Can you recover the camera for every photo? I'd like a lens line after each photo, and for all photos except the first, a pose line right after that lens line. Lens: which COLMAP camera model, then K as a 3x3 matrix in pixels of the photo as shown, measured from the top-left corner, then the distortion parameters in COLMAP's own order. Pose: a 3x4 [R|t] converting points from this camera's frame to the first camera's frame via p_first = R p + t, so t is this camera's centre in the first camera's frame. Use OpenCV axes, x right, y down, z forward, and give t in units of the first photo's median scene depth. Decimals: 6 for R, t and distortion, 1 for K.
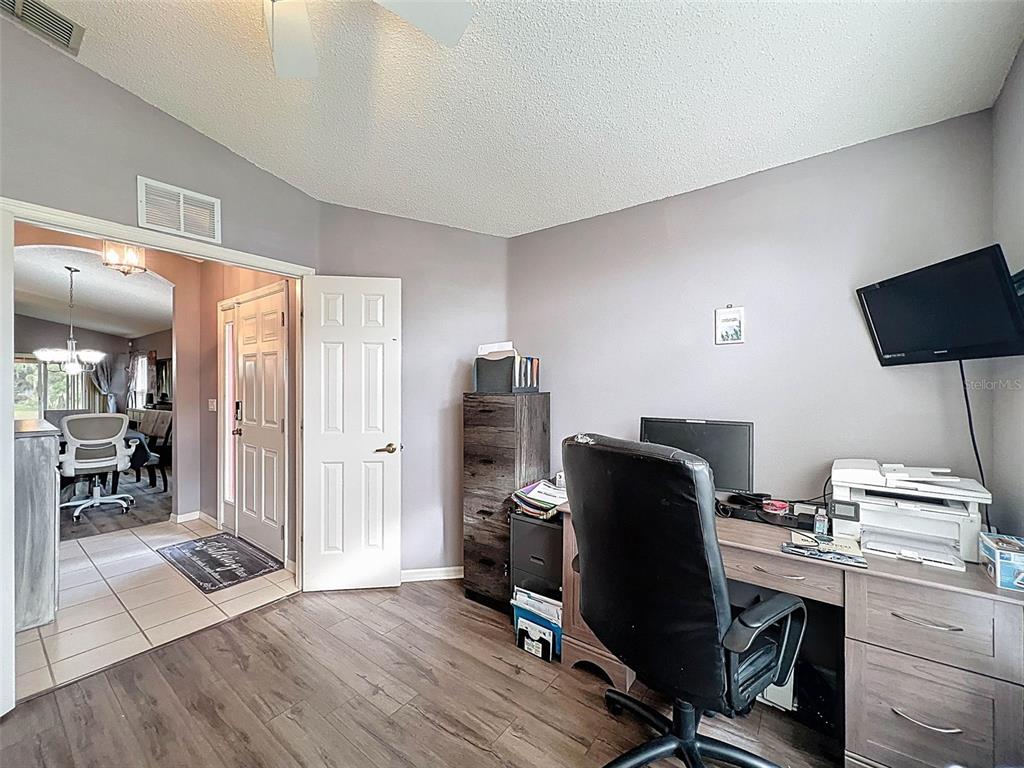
lens RADIAL K [[422.6, 0, 519.2], [0, 422.6, 387.4], [0, 0, 1]] dist [0.000983, -0.000009]
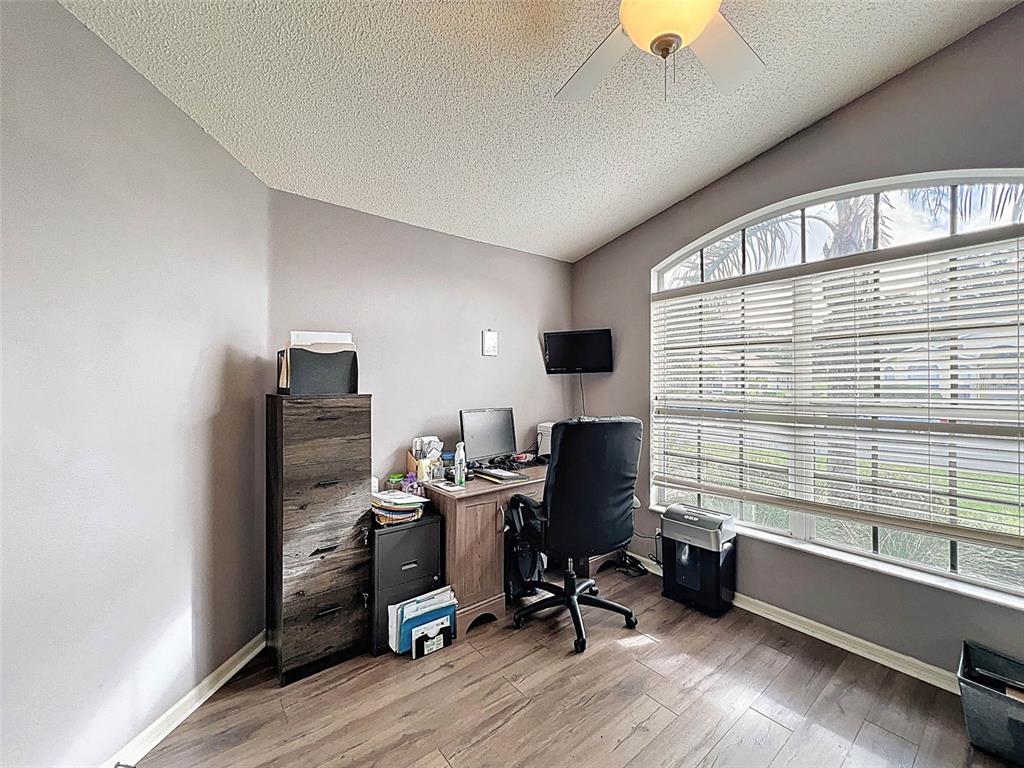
lens RADIAL K [[422.6, 0, 520.0], [0, 422.6, 385.8], [0, 0, 1]] dist [0.000983, -0.000009]
pose [[0.239074, -0.007466, 0.970973, -0.808548], [0.006553, 0.999960, 0.006075, -0.007222], [-0.970979, 0.004910, 0.239113, 0.503091]]
